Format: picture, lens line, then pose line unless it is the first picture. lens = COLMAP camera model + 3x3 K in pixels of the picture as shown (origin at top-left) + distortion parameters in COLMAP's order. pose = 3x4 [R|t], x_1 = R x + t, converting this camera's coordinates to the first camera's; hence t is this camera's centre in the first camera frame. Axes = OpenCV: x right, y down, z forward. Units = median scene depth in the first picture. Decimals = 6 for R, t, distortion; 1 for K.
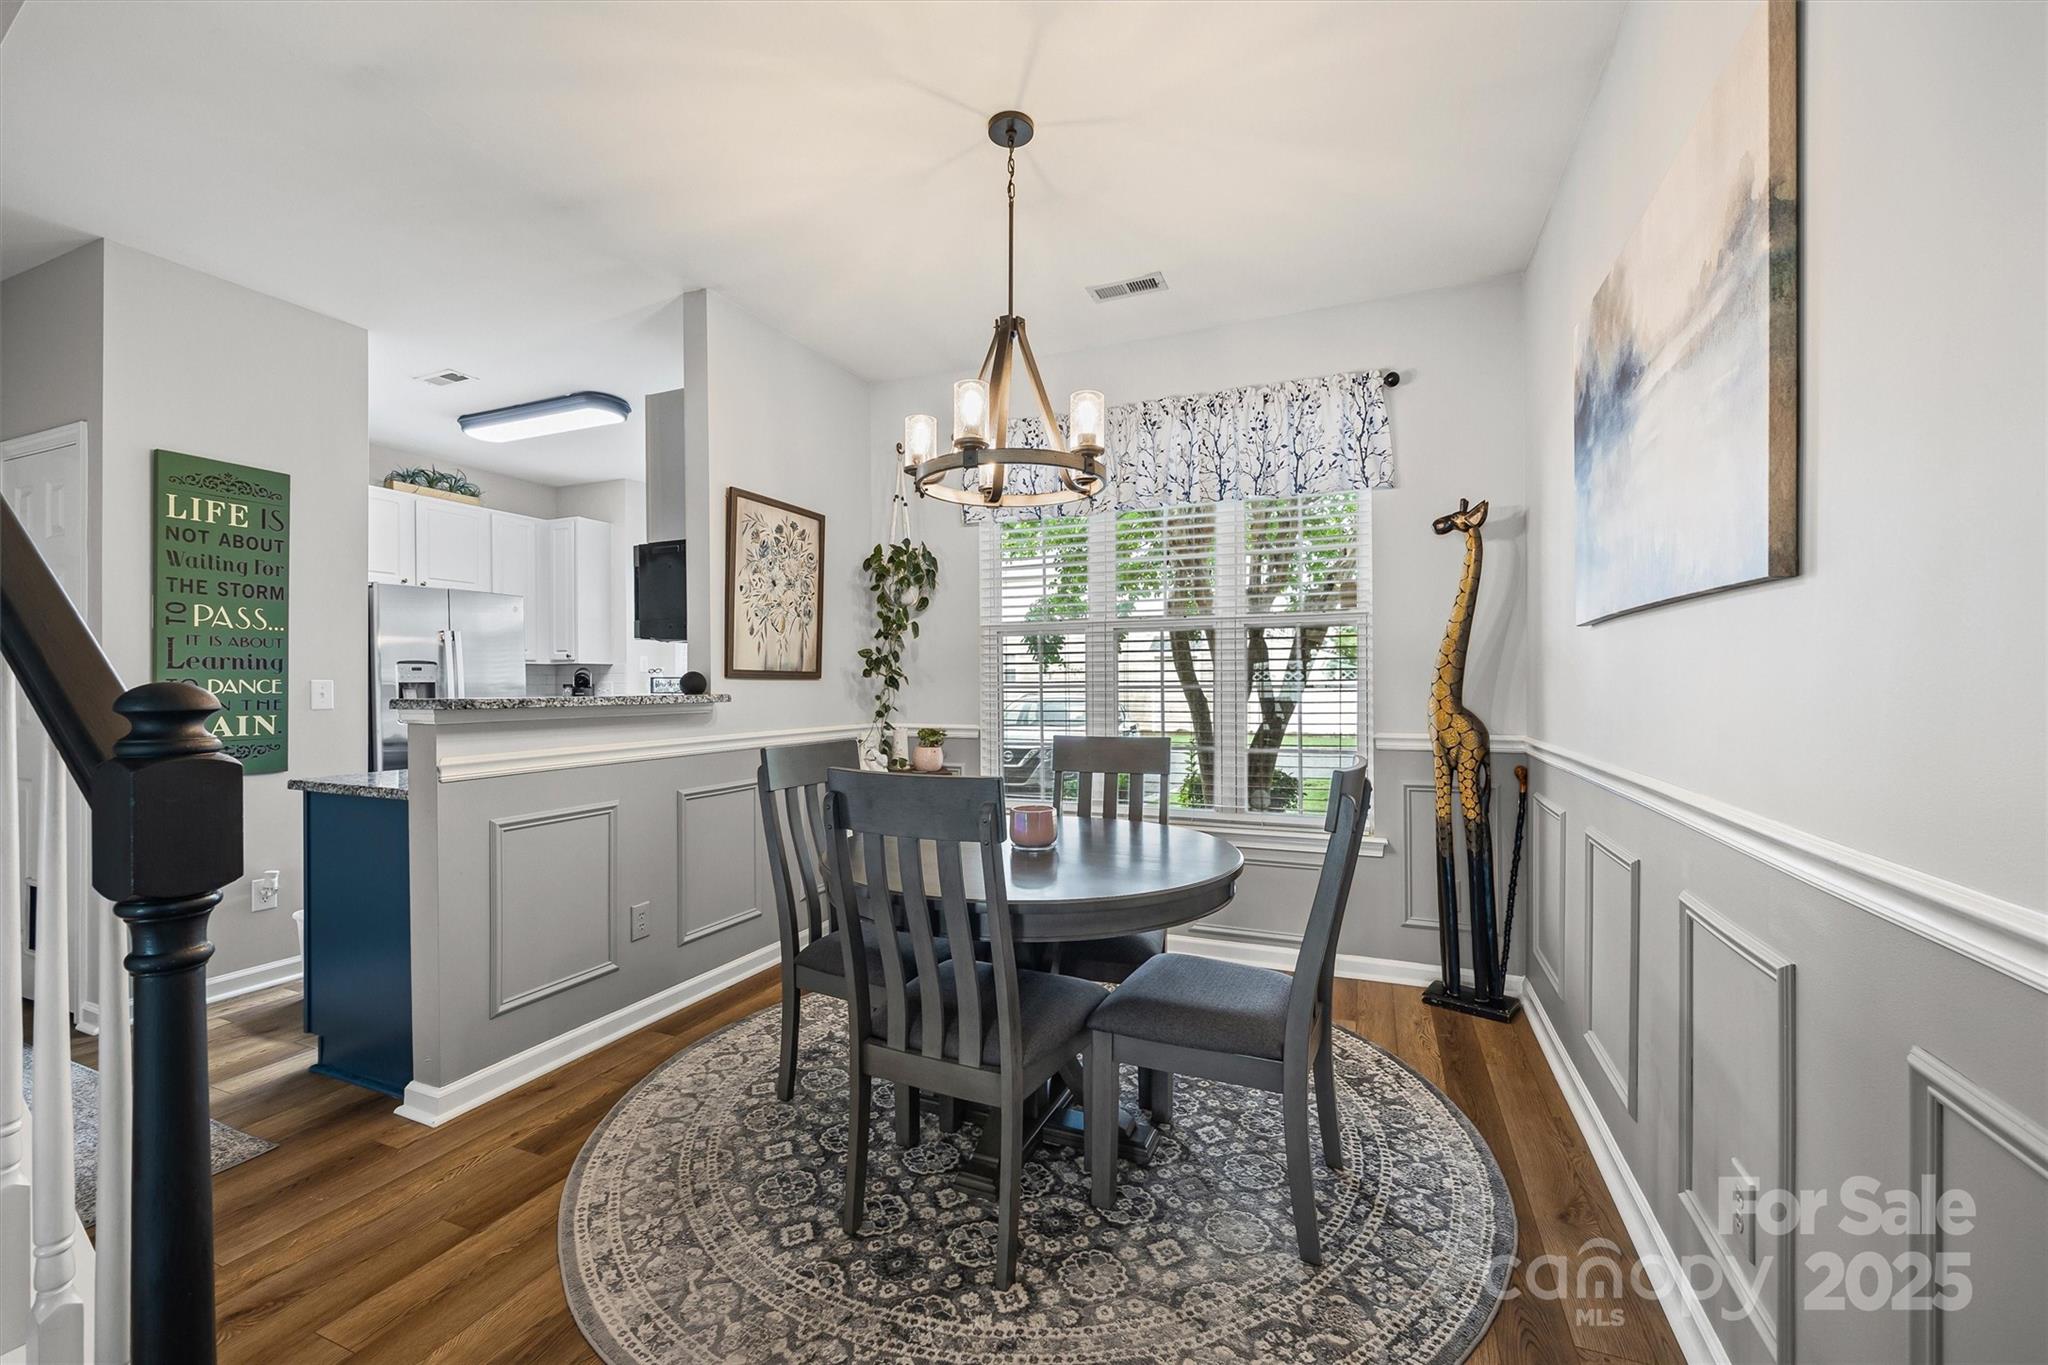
lens RADIAL K [[834.5, 0, 1026.5], [0, 834.5, 687.1], [0, 0, 1]] dist [-0.000123, -0.000036]
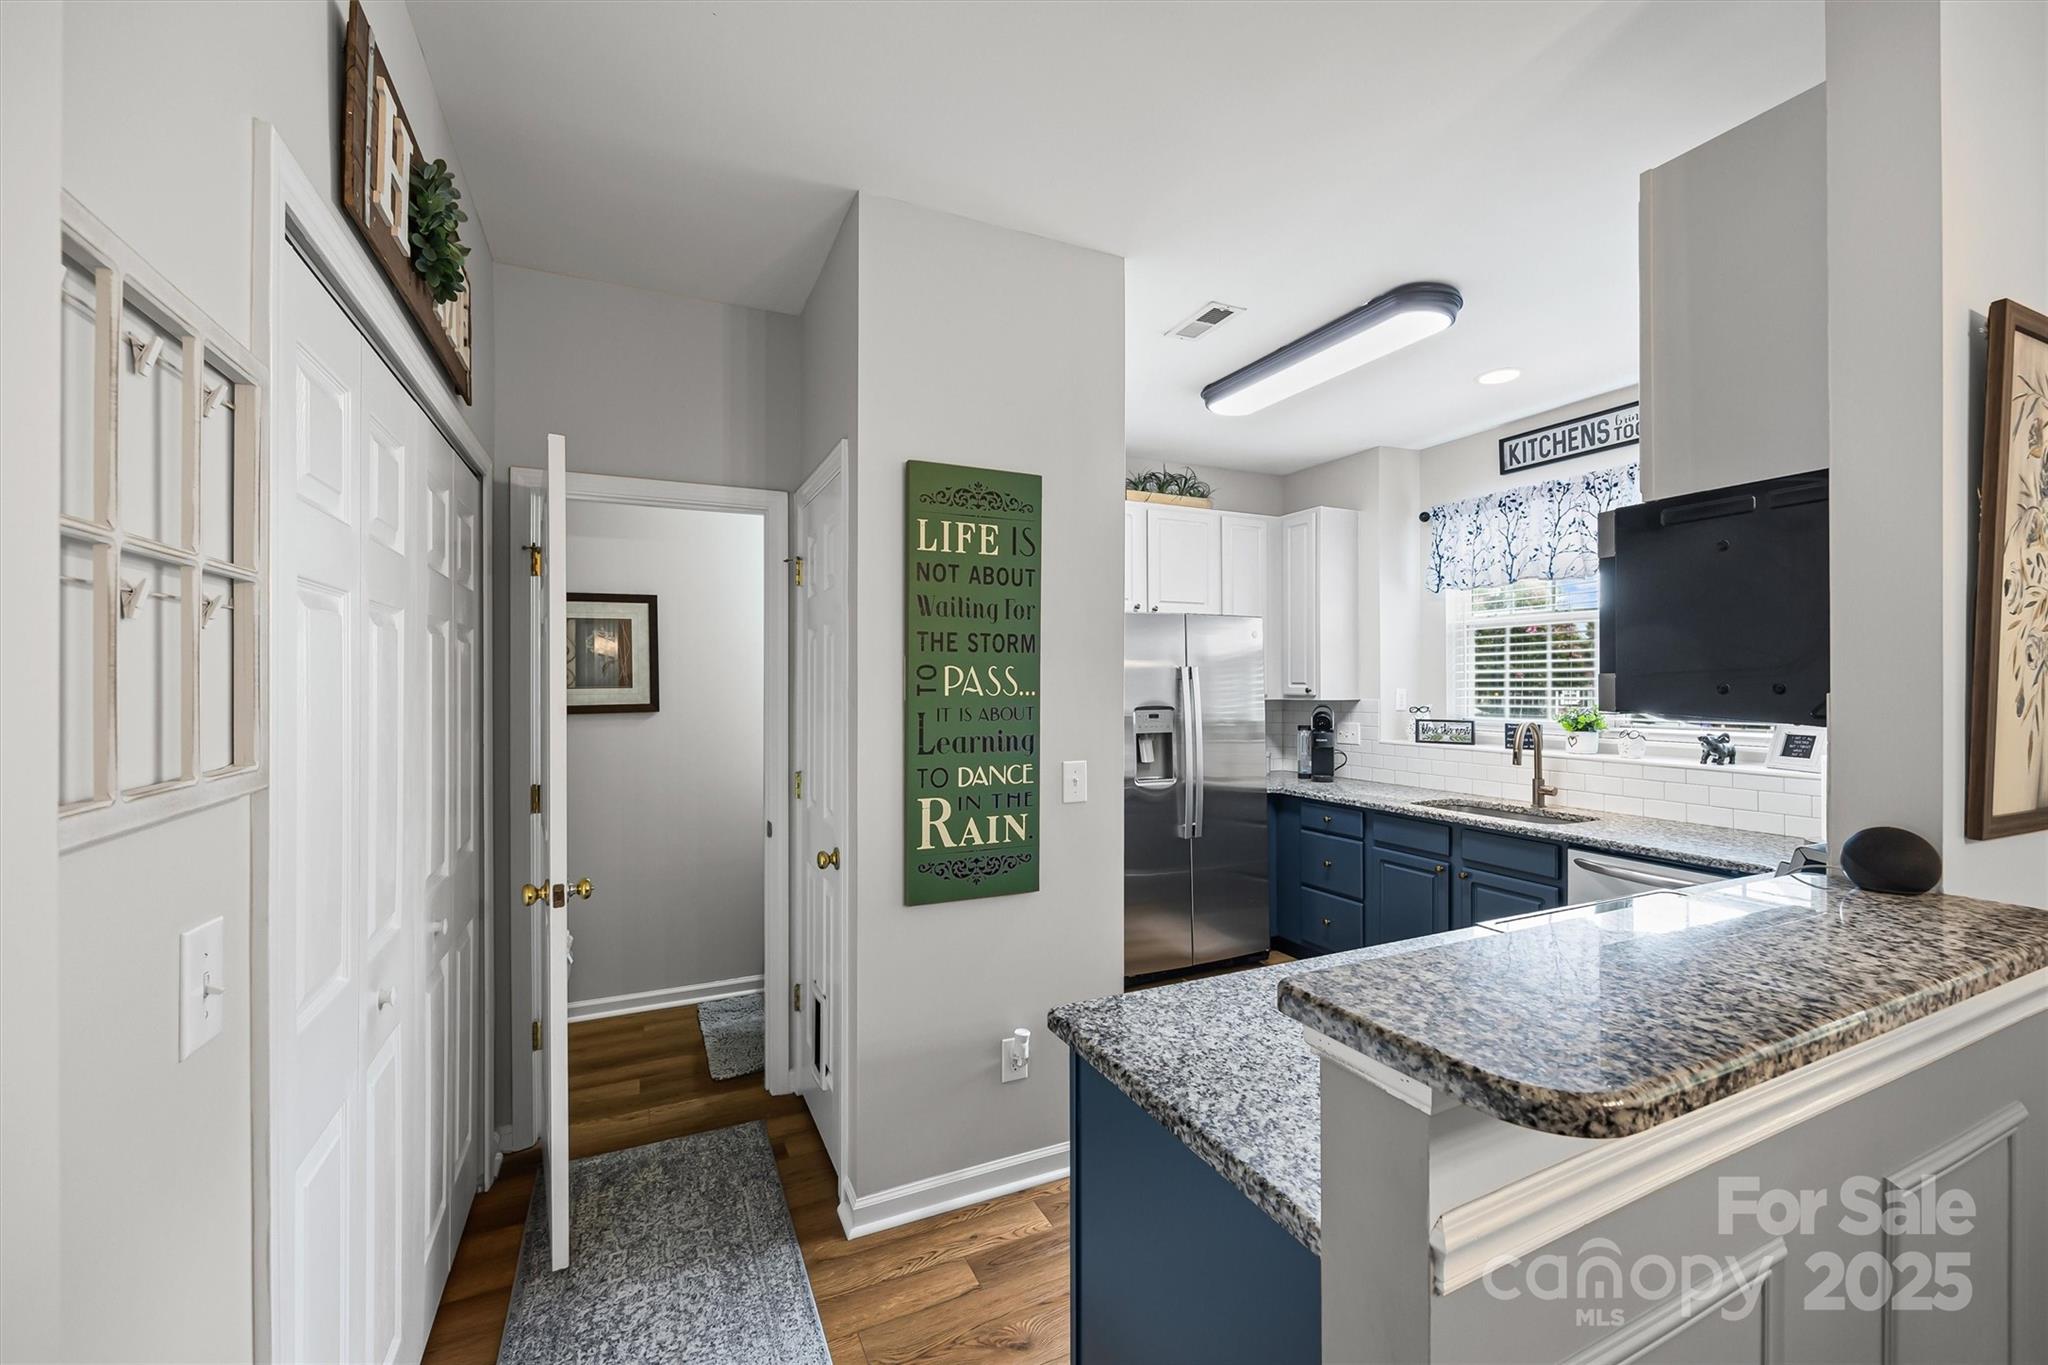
lens RADIAL K [[834.5, 0, 1026.5], [0, 834.5, 687.1], [0, 0, 1]] dist [-0.000123, -0.000036]
pose [[0.748897, 0.003606, -0.662677, -0.422053], [-0.001143, 0.999991, 0.004150, -0.077556], [0.662686, -0.002351, 0.748894, 0.459966]]
